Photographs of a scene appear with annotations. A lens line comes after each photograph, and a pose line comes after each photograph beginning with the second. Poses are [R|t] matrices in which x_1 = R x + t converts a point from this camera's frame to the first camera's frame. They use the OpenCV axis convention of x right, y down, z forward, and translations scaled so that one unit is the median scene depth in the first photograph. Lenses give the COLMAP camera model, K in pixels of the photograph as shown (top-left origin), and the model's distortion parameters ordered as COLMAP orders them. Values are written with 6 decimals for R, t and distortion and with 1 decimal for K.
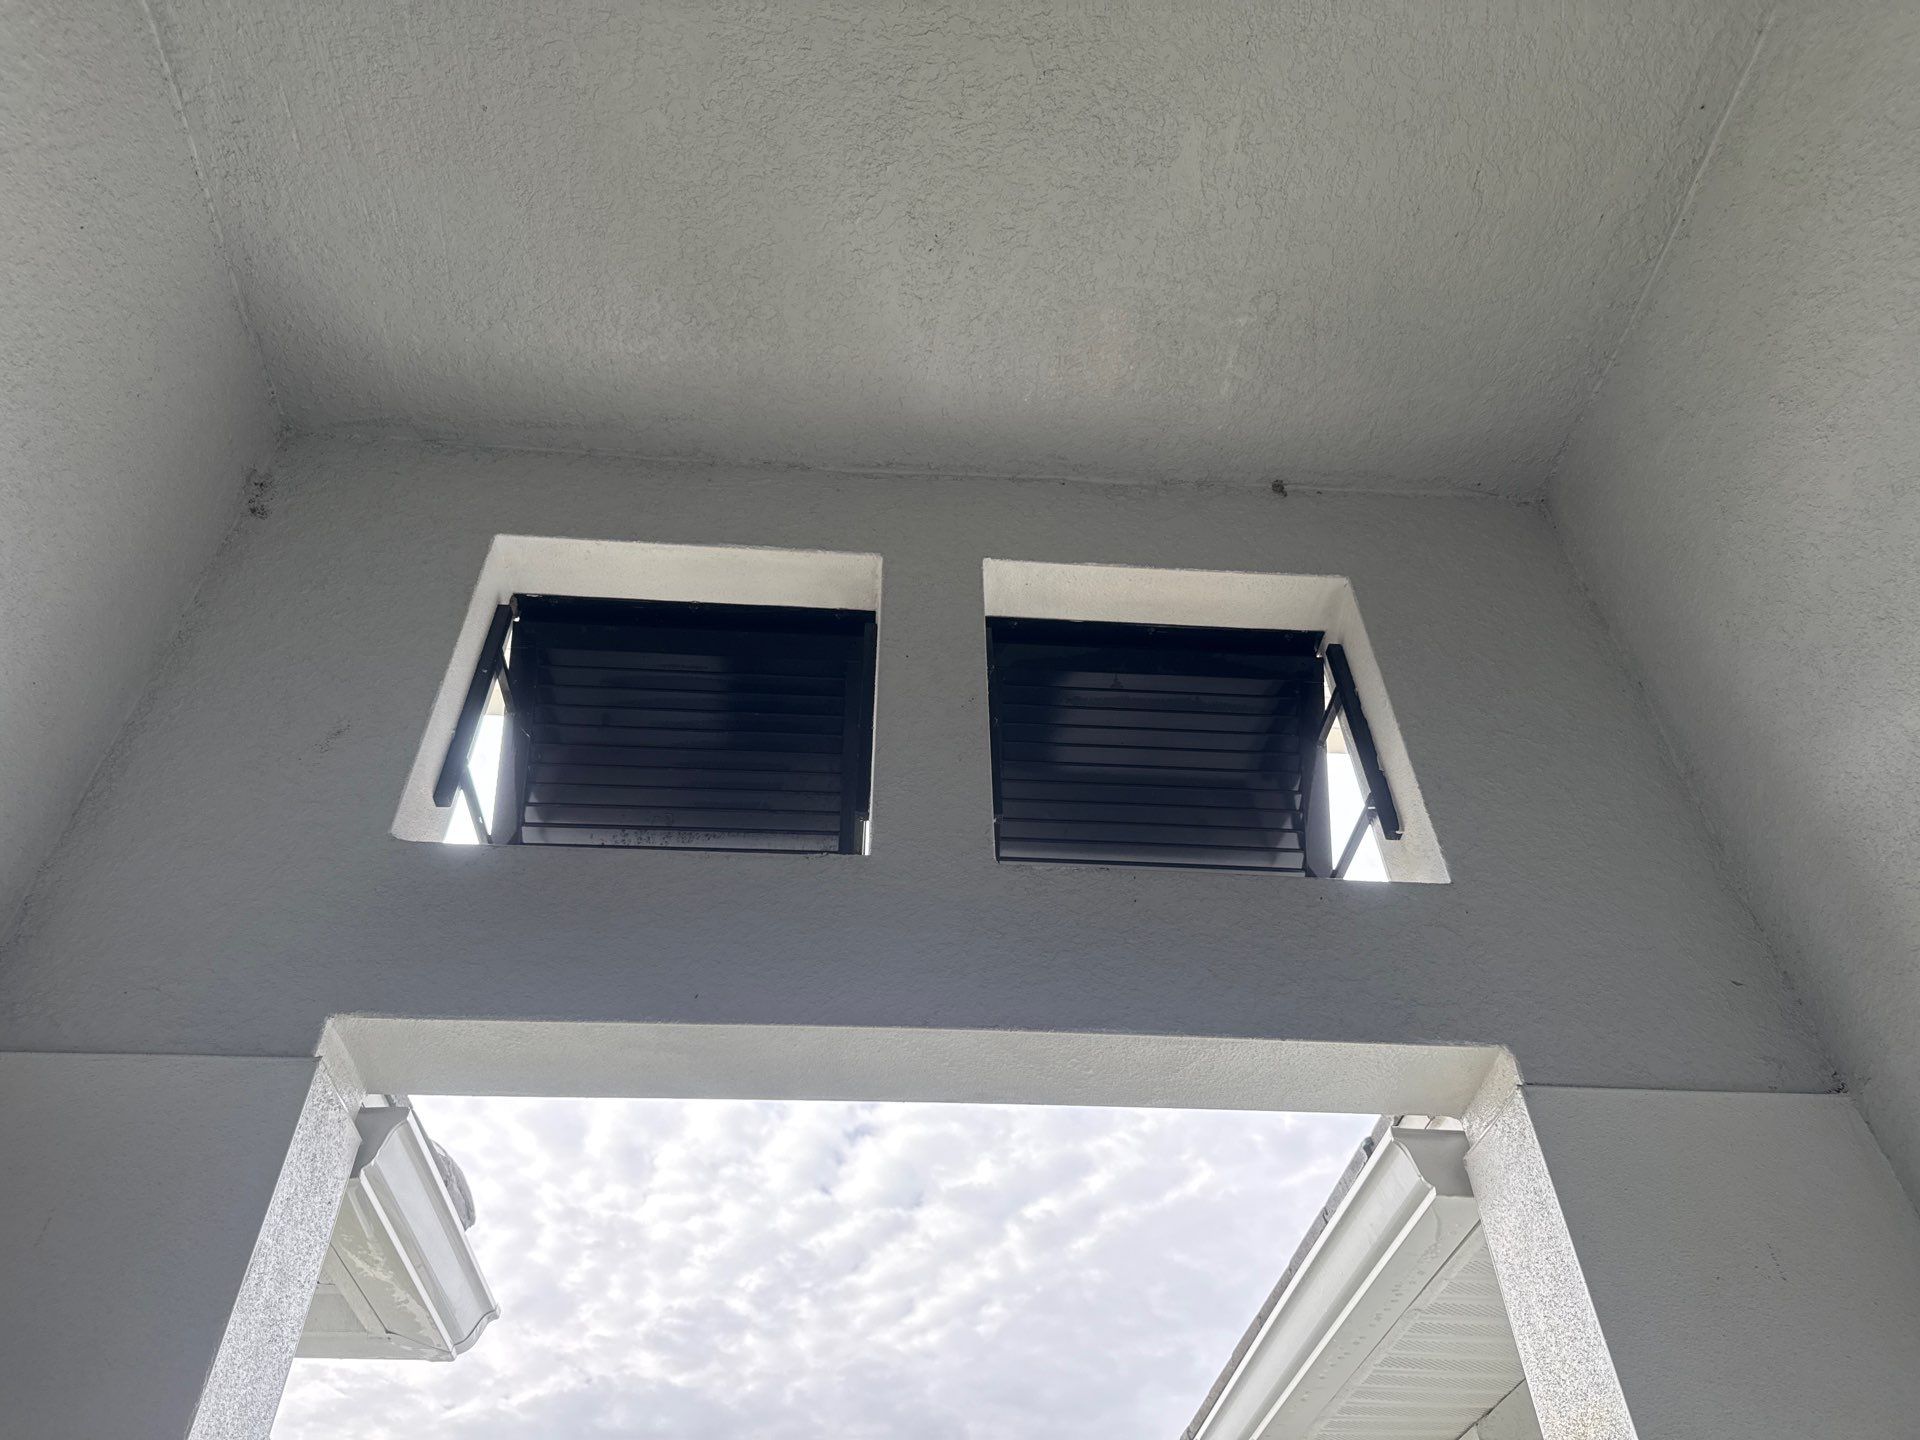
lens RADIAL K [[1361.1, 0, 950.3], [0, 1361.1, 707.2], [0, 0, 1]] dist [0.031625, -0.036681]
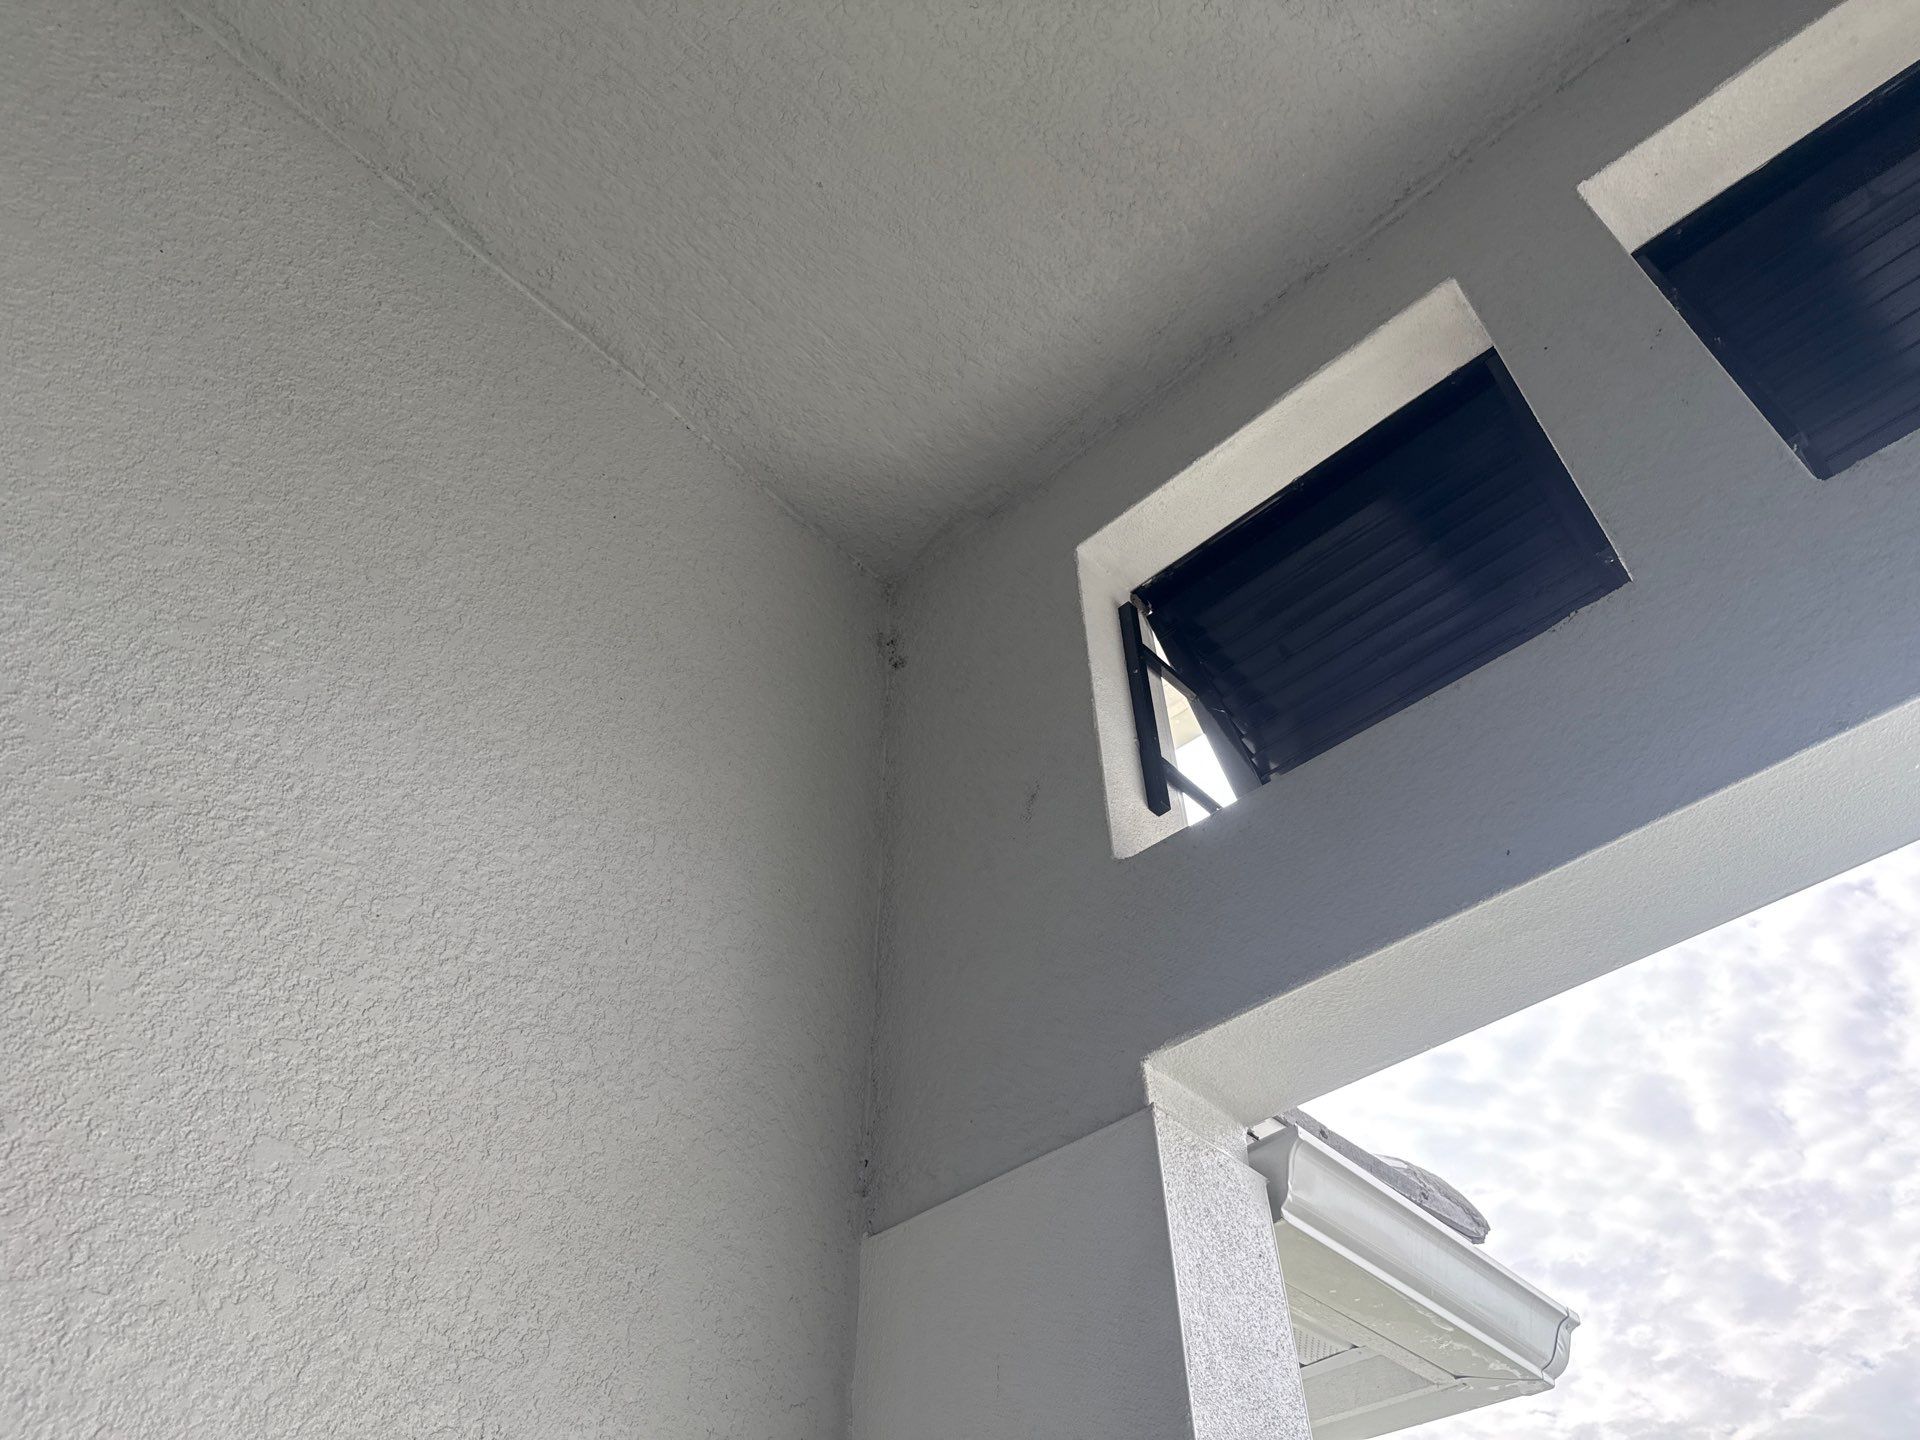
lens RADIAL K [[1361.1, 0, 950.3], [0, 1361.1, 707.2], [0, 0, 1]] dist [0.031625, -0.036681]
pose [[0.683795, -0.526440, -0.505258, 0.020568], [0.508724, 0.840353, -0.187098, 0.101590], [0.523091, -0.129100, 0.842442, 0.166875]]
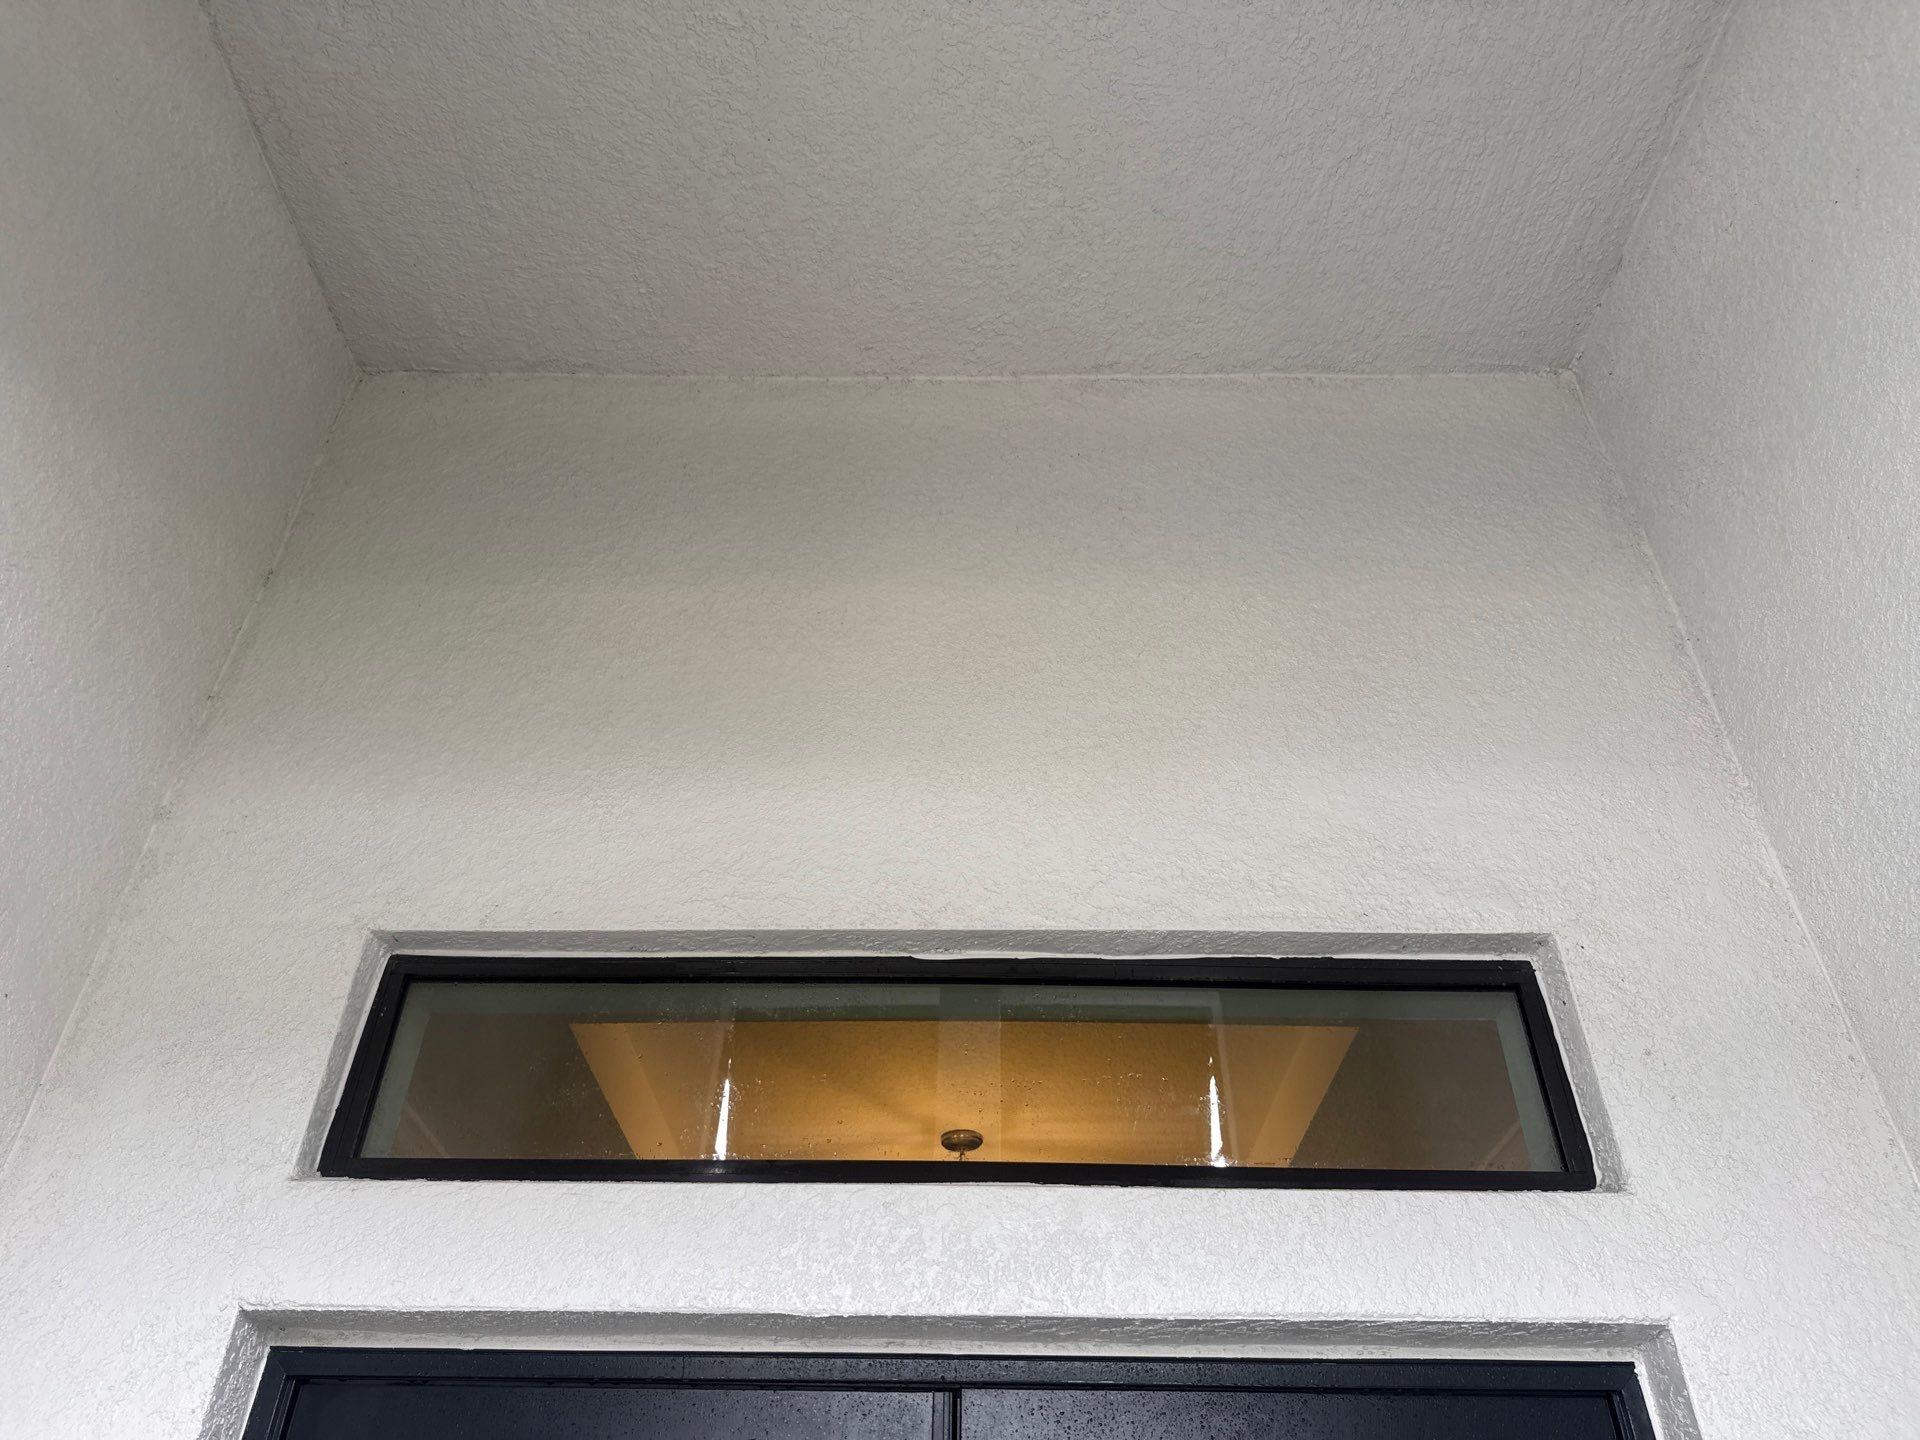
lens RADIAL K [[1353.9, 0, 949.8], [0, 1353.9, 711.2], [0, 0, 1]] dist [0.002369, -0.010237]
pose [[-0.996757, 0.049695, 0.063291, -0.005143], [-0.056904, 0.120817, -0.991042, 0.434207], [-0.056896, -0.991430, -0.117597, 0.414956]]
